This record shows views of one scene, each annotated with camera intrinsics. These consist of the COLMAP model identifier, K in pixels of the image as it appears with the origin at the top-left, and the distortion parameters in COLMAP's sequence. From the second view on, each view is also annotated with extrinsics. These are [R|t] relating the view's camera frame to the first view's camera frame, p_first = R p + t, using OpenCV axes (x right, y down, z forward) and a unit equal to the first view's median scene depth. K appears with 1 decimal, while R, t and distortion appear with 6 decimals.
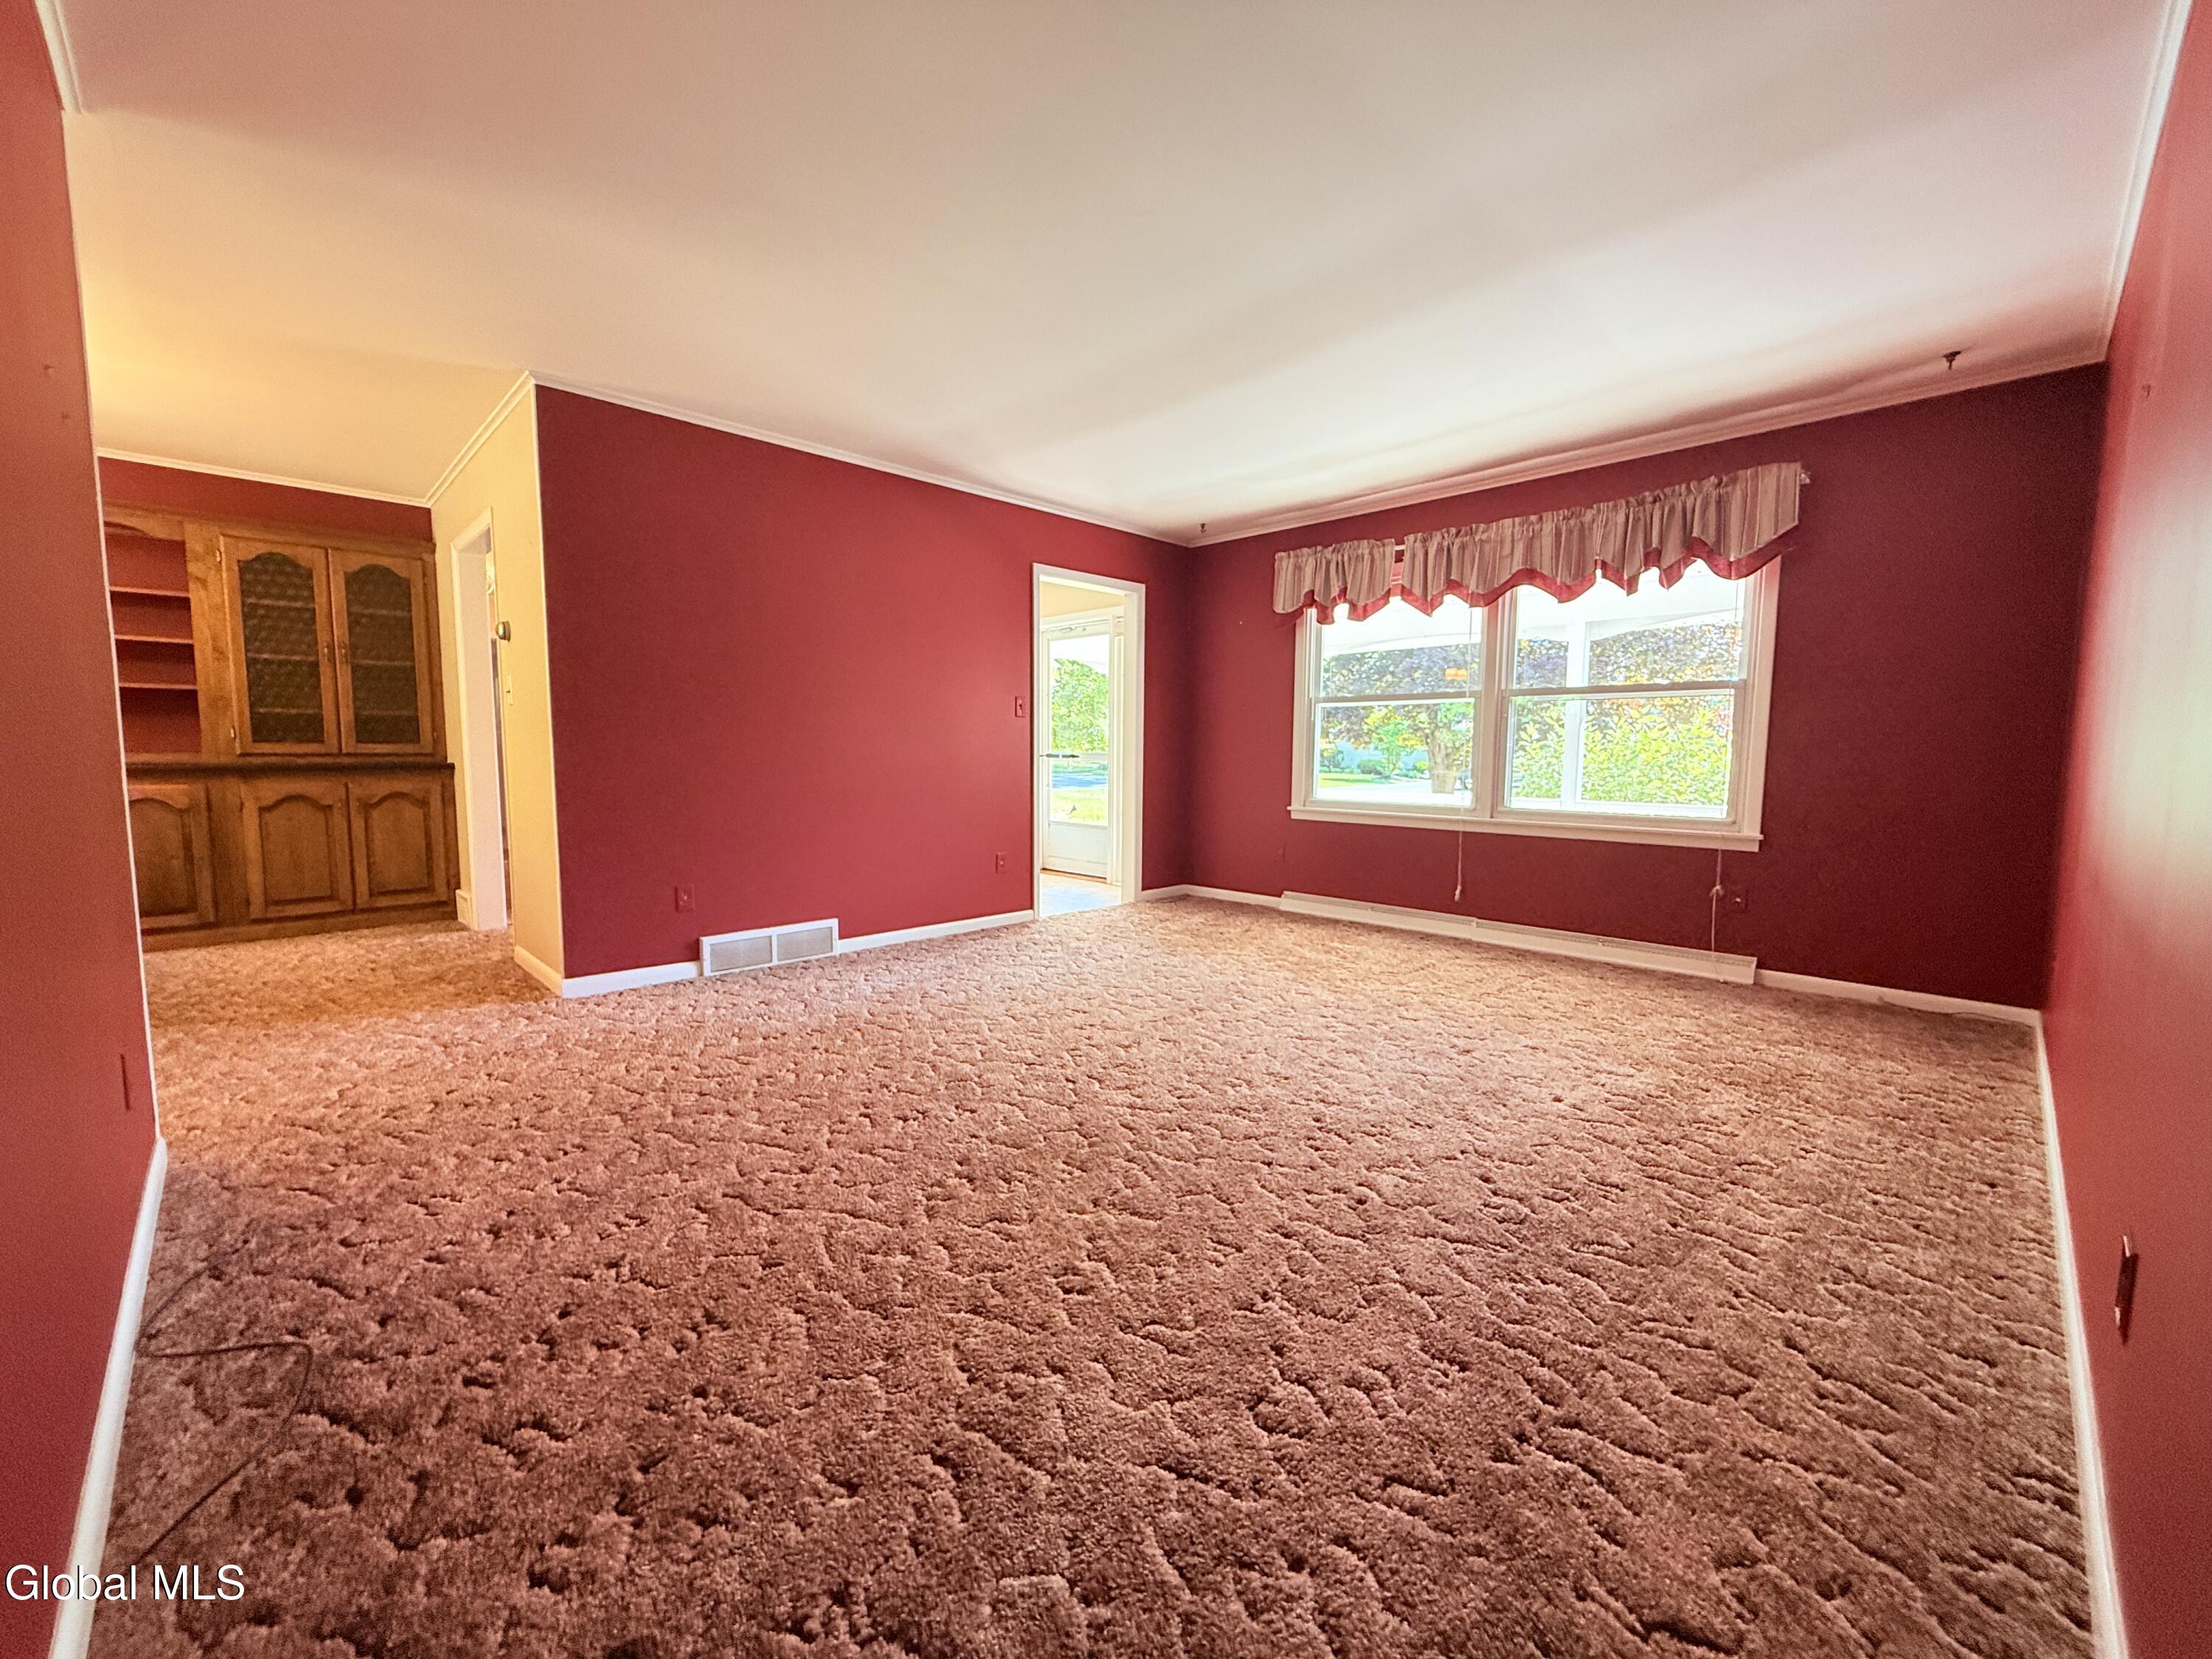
lens RADIAL K [[879.3, 0, 1113.1], [0, 879.3, 831.1], [0, 0, 1]] dist [-0.000075, 0.000343]
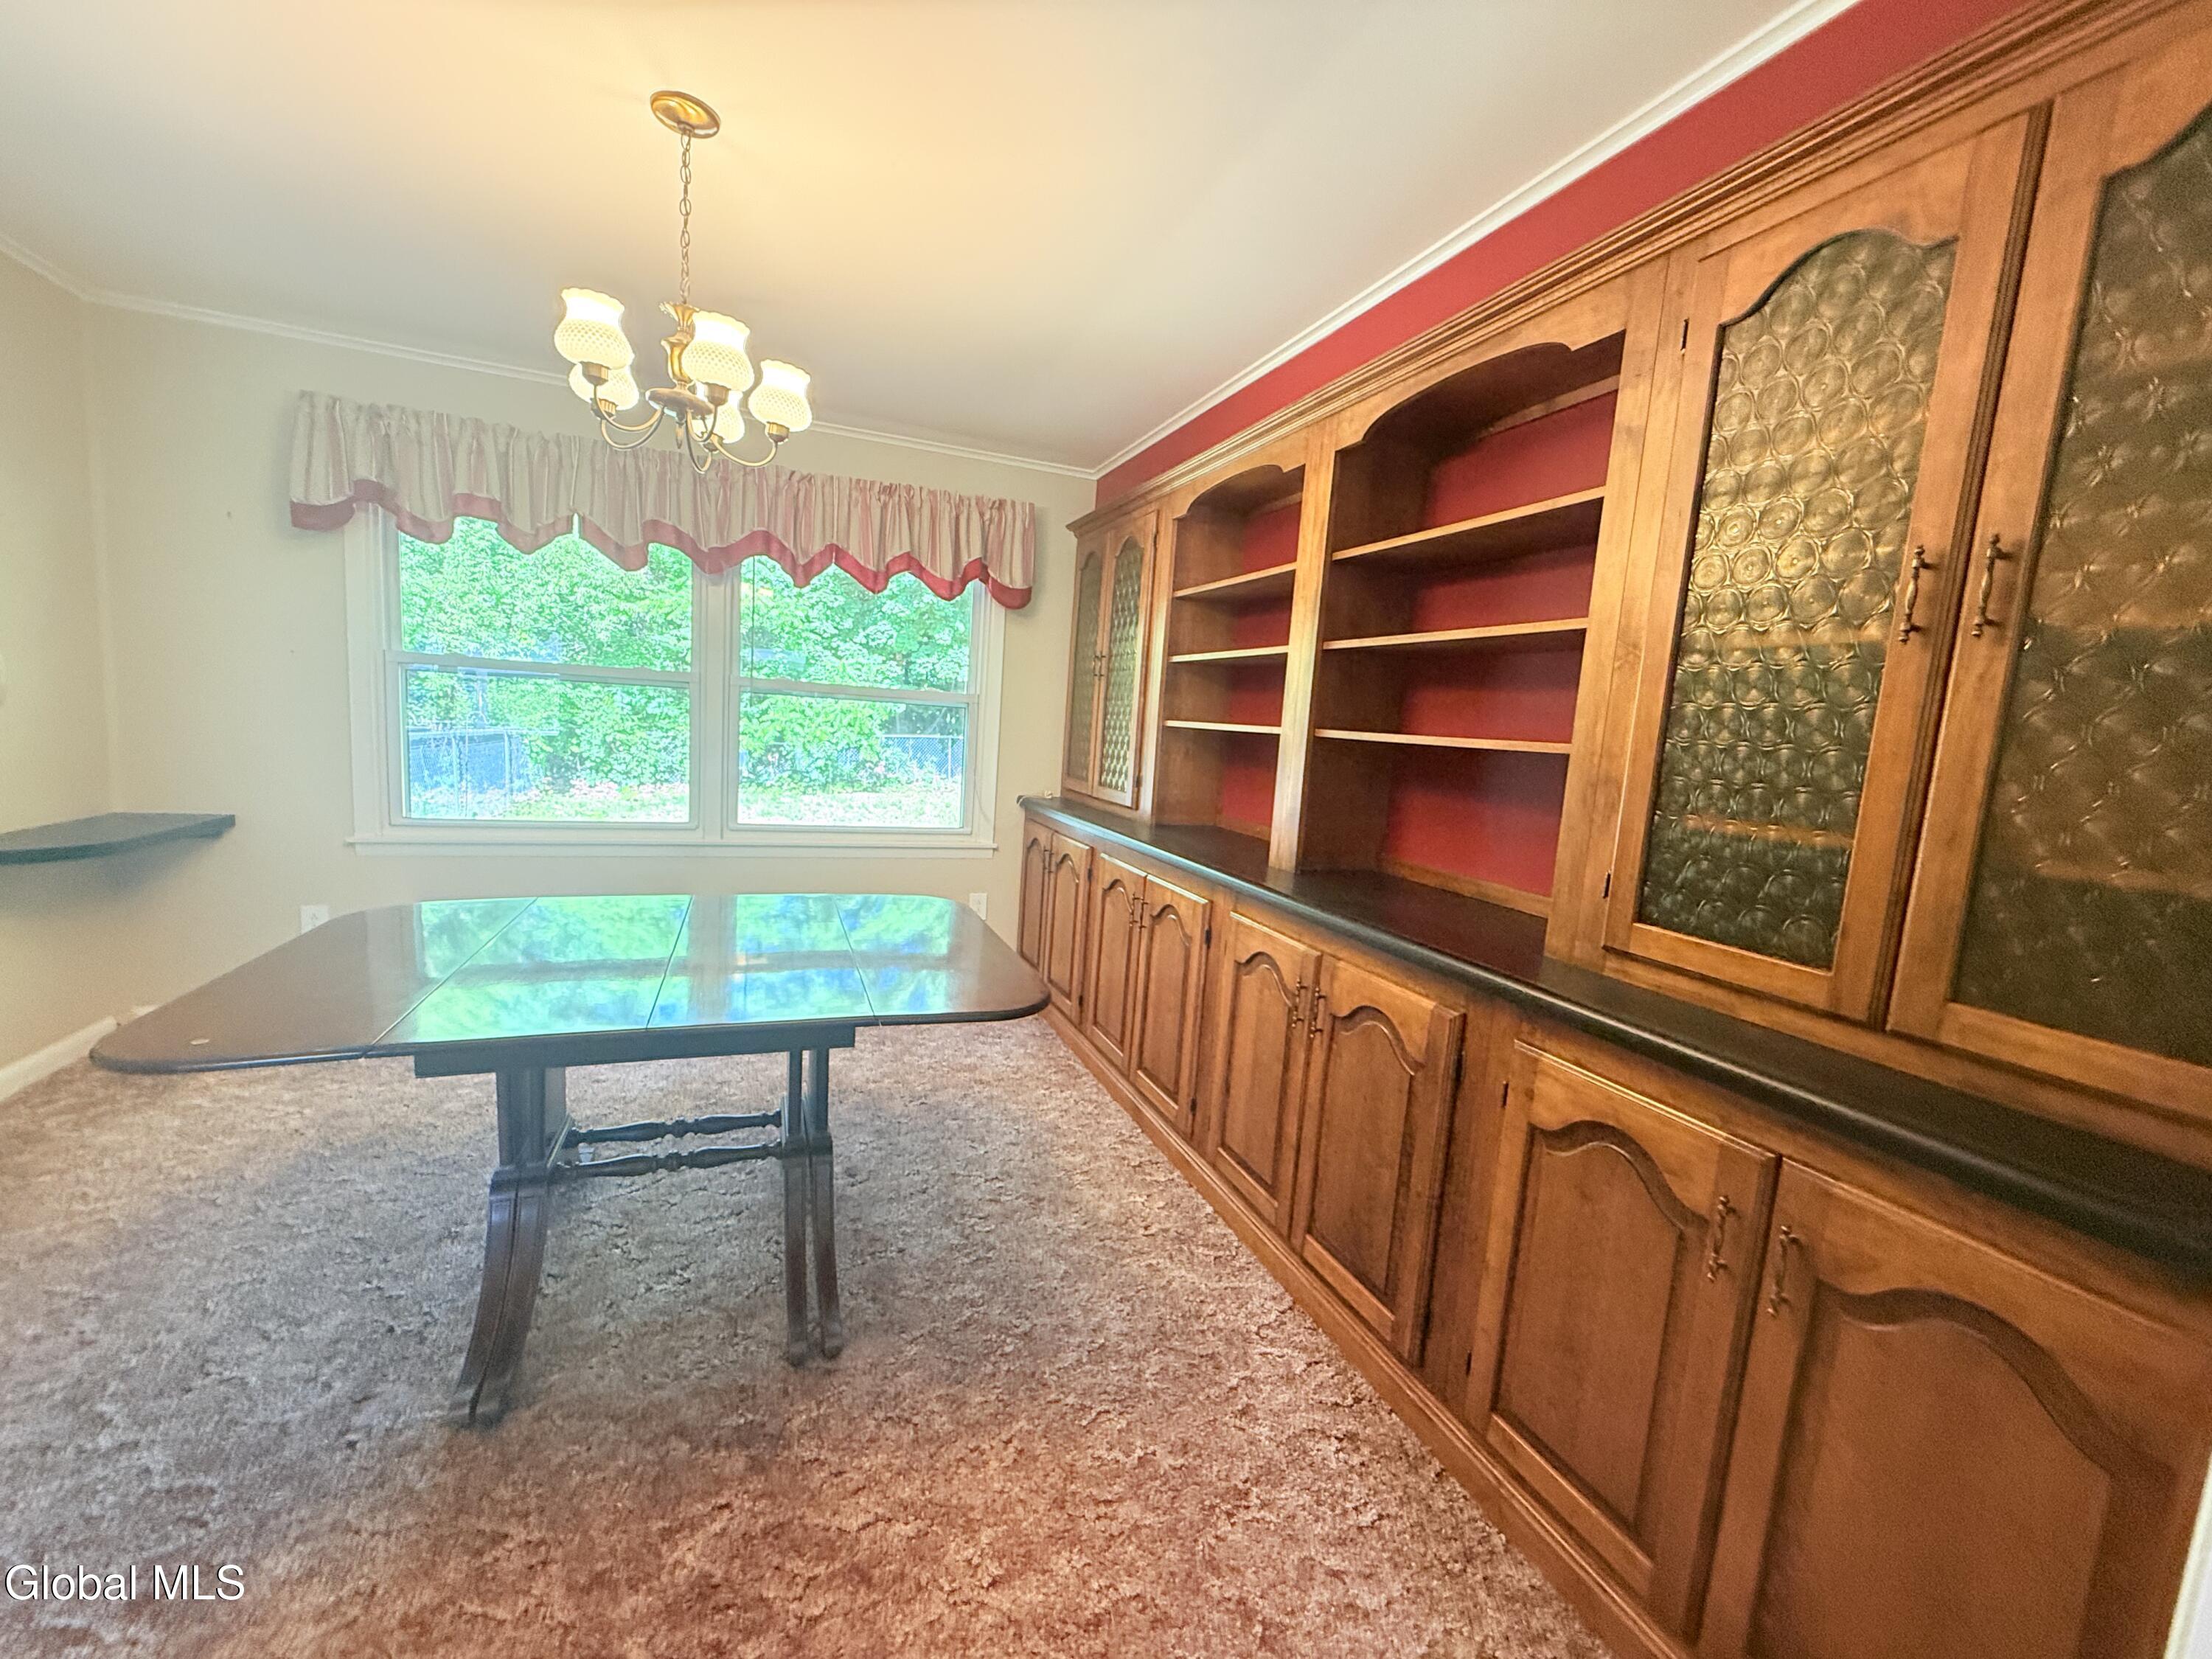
lens RADIAL K [[879.3, 0, 1109.9], [0, 879.3, 834.6], [0, 0, 1]] dist [-0.000075, 0.000343]
pose [[-0.388976, 0.079954, -0.917772, -0.636113], [-0.154099, 0.976544, 0.150386, -0.155814], [0.908268, 0.199925, -0.367532, 0.972188]]
